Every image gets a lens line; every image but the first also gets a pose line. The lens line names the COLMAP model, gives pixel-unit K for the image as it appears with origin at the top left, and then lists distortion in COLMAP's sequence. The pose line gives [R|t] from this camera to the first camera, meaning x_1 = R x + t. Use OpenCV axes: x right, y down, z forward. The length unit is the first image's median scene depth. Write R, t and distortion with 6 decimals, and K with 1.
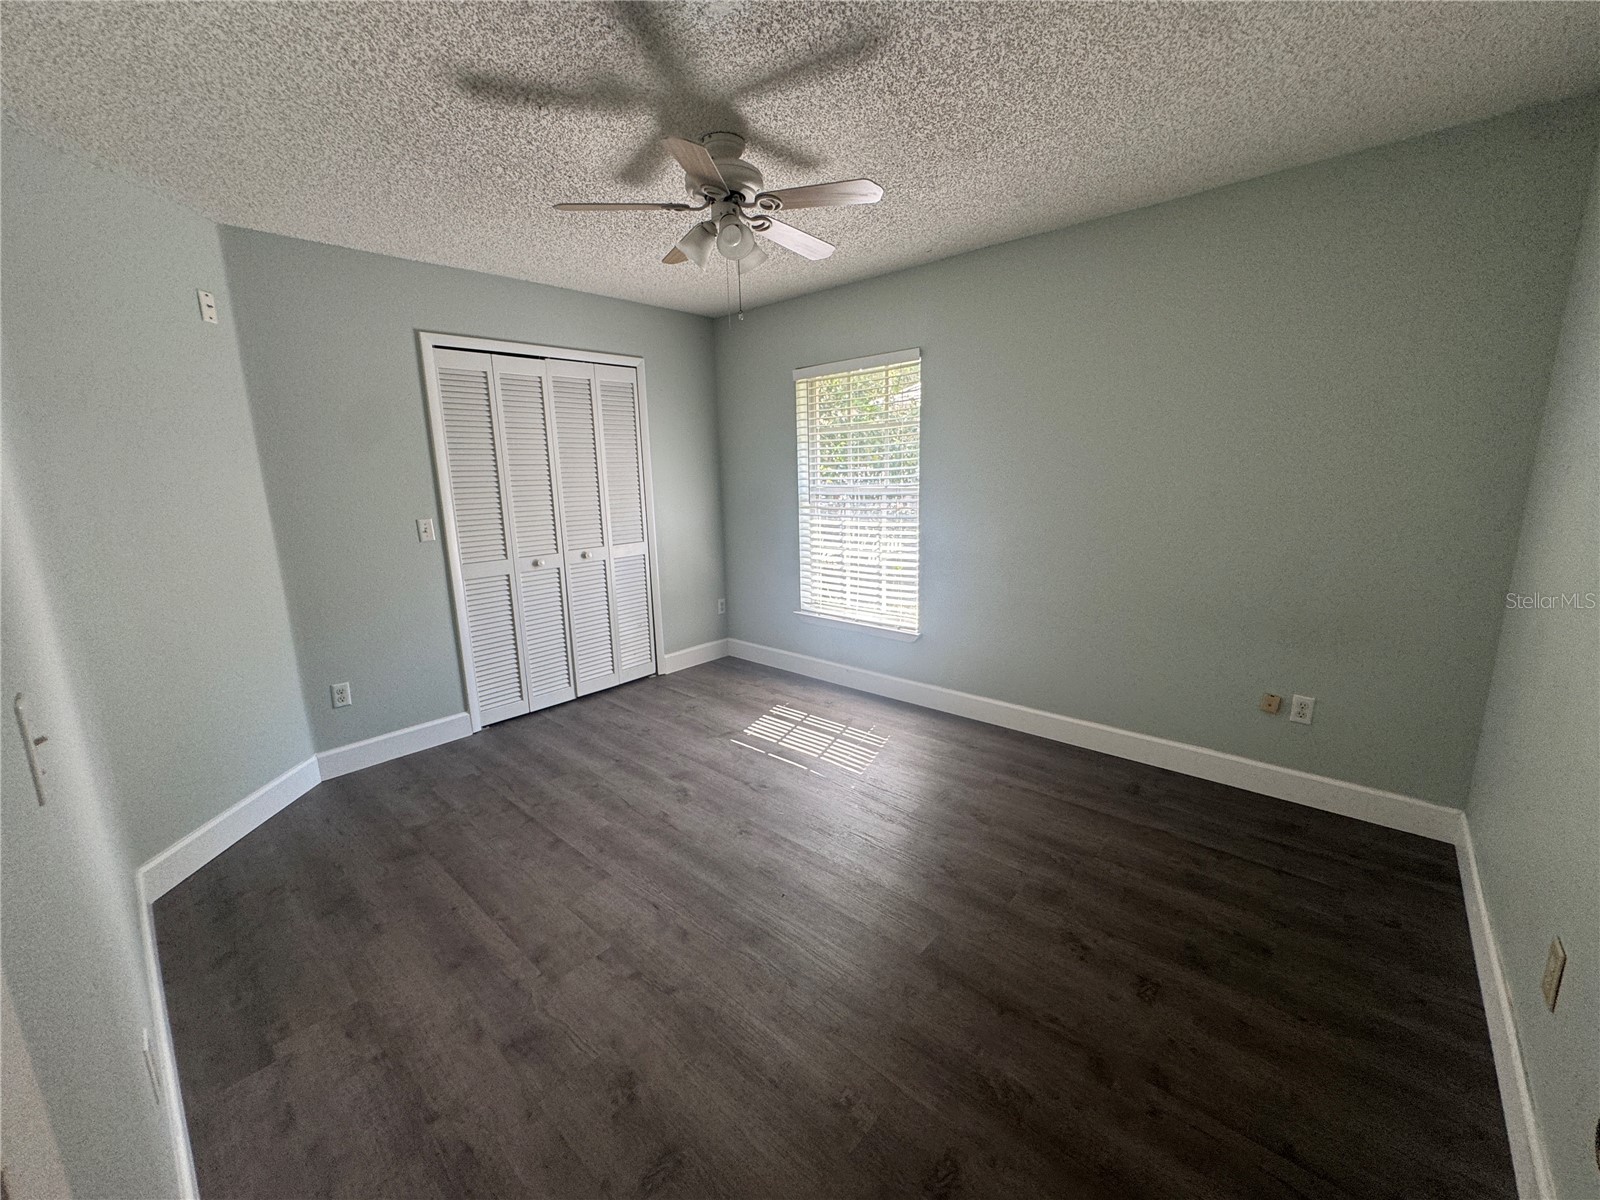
lens RADIAL K [[641.6, 0, 799.4], [0, 641.6, 594.9], [0, 0, 1]] dist [-0.004912, 0.000362]
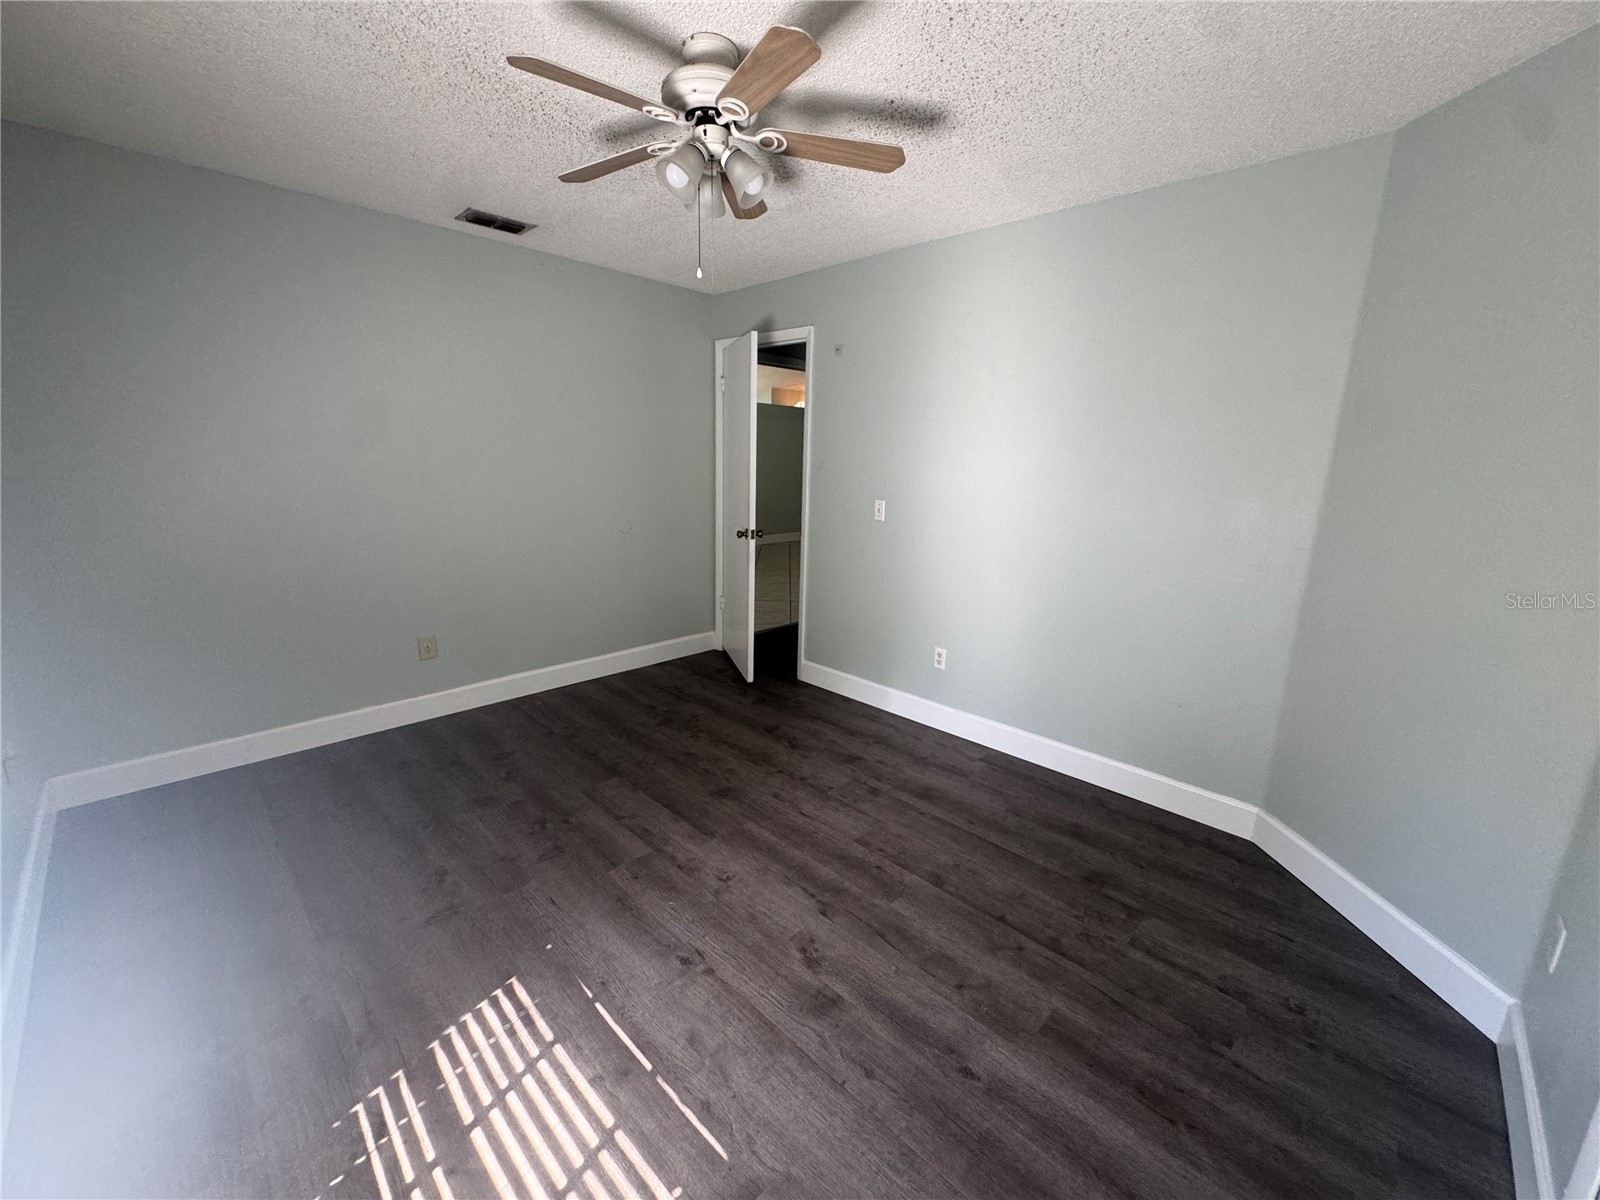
lens RADIAL K [[641.6, 0, 799.4], [0, 641.6, 594.9], [0, 0, 1]] dist [-0.004912, 0.000362]
pose [[-0.999266, -0.007288, 0.037607, -0.222662], [0.008383, 0.916335, 0.400325, -0.330203], [-0.037378, 0.400346, -0.915601, 1.667975]]
